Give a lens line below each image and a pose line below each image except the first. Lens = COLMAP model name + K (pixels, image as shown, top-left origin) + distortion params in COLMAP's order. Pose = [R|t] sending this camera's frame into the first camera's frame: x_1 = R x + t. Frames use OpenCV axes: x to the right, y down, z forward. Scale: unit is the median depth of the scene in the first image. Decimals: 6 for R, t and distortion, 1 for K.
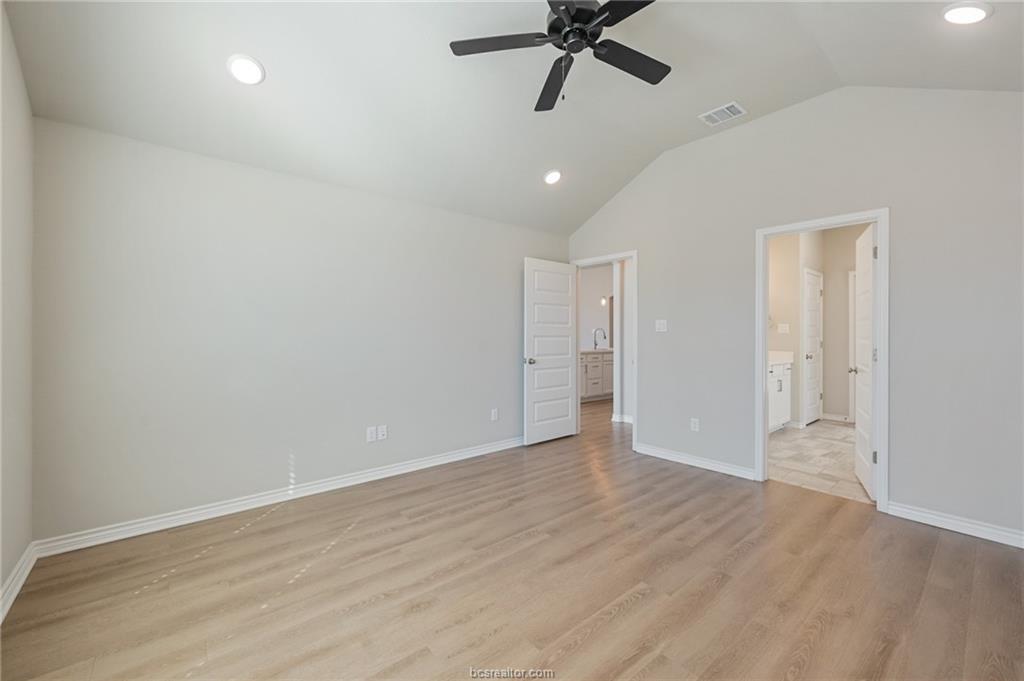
lens RADIAL K [[419.3, 0, 507.9], [0, 419.3, 332.8], [0, 0, 1]] dist [0.001814, 0.000062]
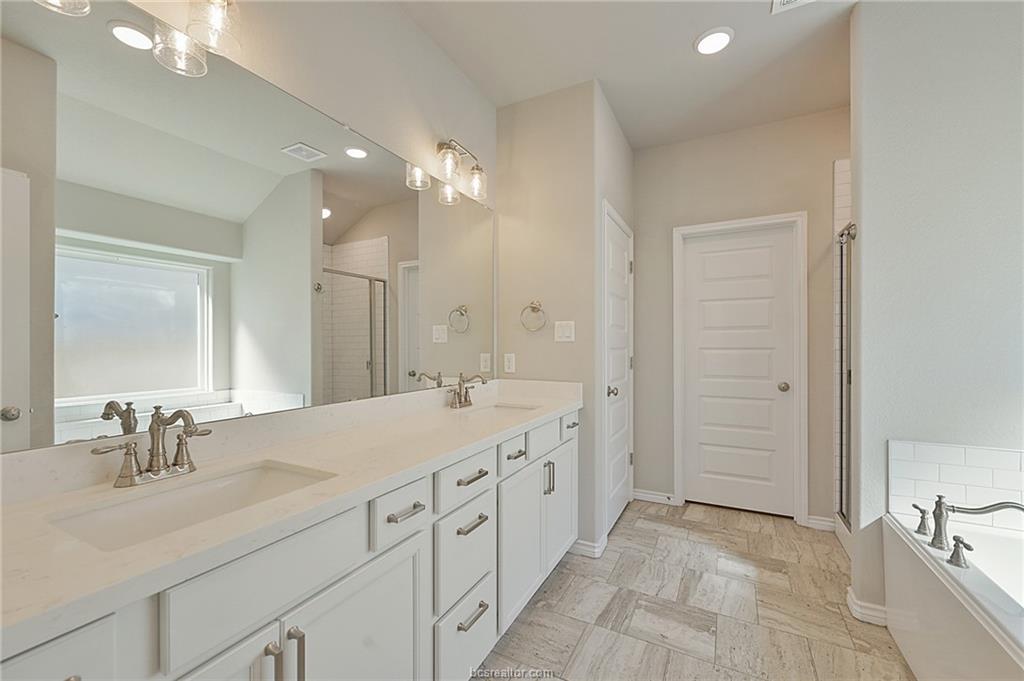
lens RADIAL K [[419.3, 0, 513.9], [0, 419.3, 343.5], [0, 0, 1]] dist [0.001814, 0.000062]
pose [[0.924377, 0.000955, 0.381478, 0.434690], [0.000770, 0.999990, -0.004371, 0.004891], [-0.381478, 0.004334, 0.924368, 0.605859]]
